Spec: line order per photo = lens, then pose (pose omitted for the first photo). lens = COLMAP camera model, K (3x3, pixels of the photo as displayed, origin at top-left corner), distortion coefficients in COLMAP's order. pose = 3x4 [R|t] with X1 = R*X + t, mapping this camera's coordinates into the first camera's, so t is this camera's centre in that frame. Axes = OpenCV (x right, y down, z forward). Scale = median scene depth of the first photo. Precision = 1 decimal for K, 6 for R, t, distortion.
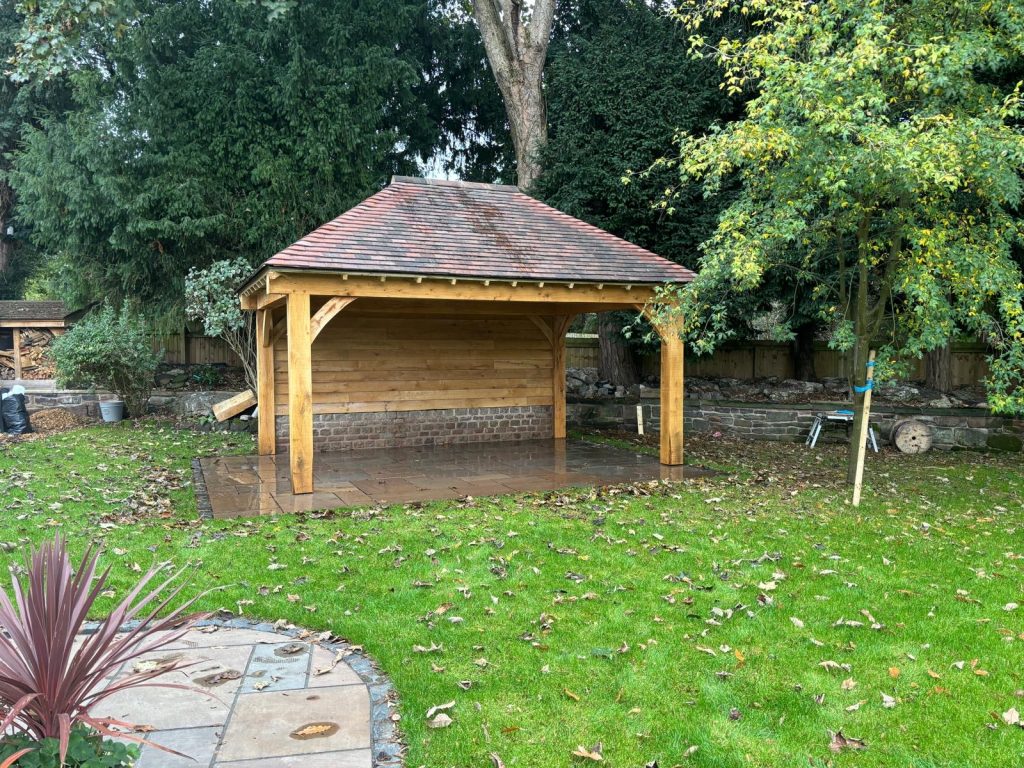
lens RADIAL K [[766.6, 0, 489.0], [0, 766.6, 383.2], [0, 0, 1]] dist [0.084082, -0.000364]
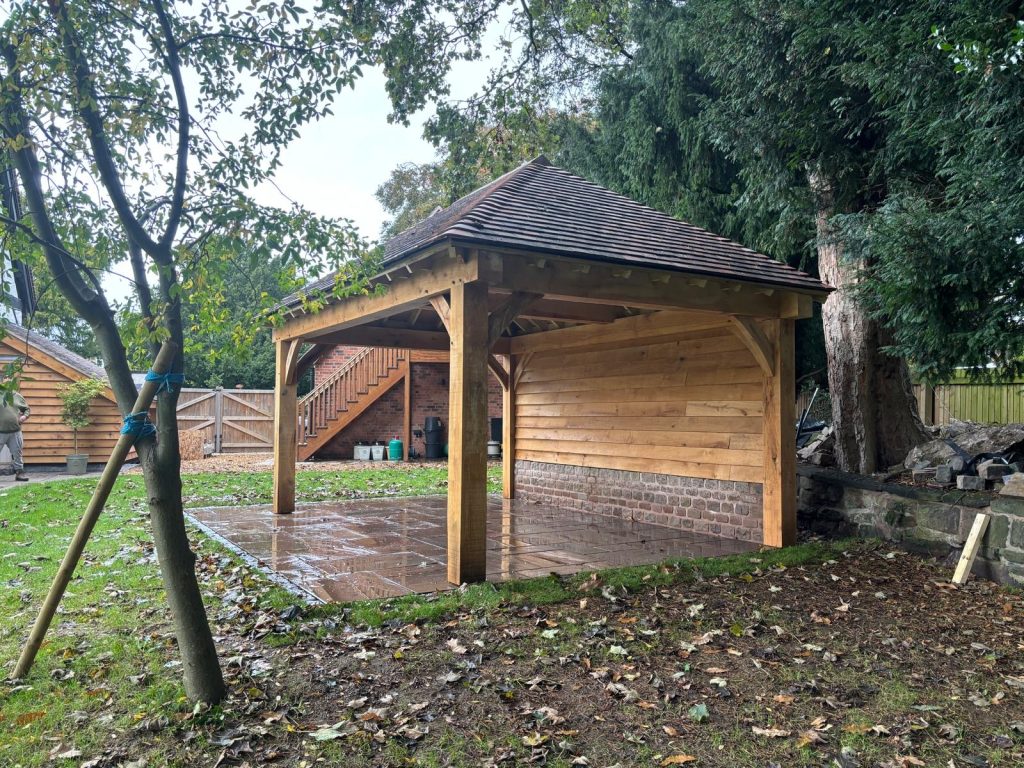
lens RADIAL K [[766.9, 0, 512.0], [0, 766.9, 384.0], [0, 0, 1]] dist [0.001941, -0.000114]
pose [[0.139099, -0.038488, -0.989530, 0.621518], [-0.049390, 0.997731, -0.045750, -0.008615], [0.989046, 0.055236, 0.136882, 0.765248]]
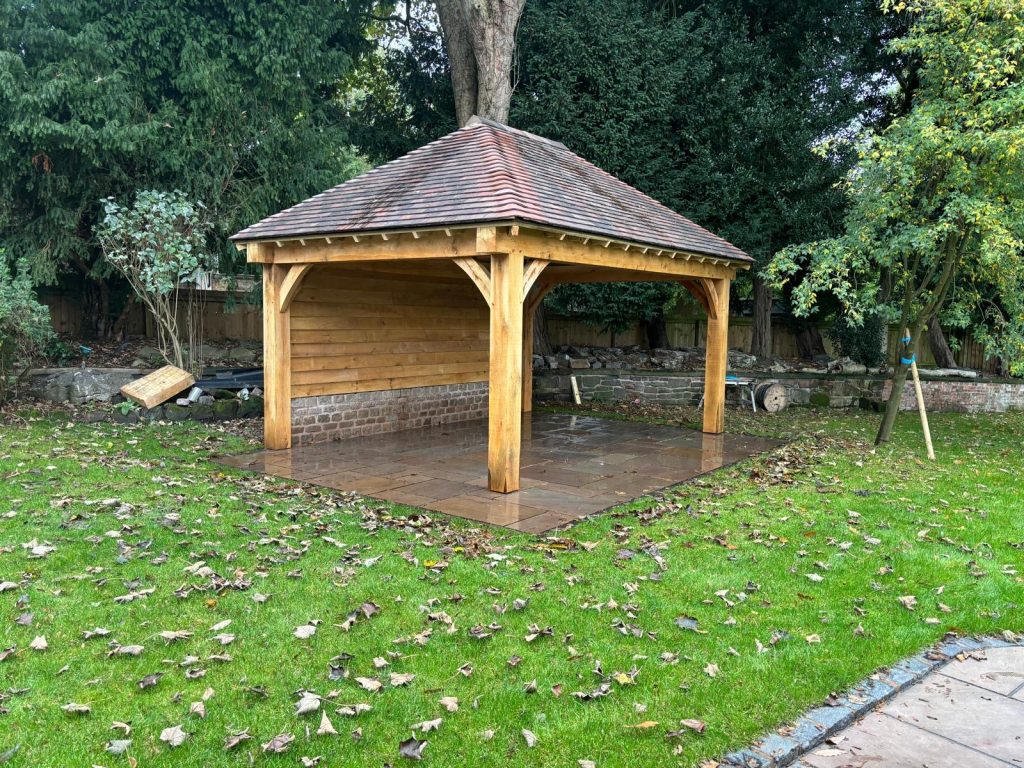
lens RADIAL K [[766.6, 0, 489.0], [0, 766.6, 383.2], [0, 0, 1]] dist [0.084082, -0.000364]
pose [[0.878116, -0.024295, 0.477830, -0.423756], [0.001247, 0.998823, 0.048493, -0.011403], [-0.478445, -0.041986, 0.877113, 0.183570]]
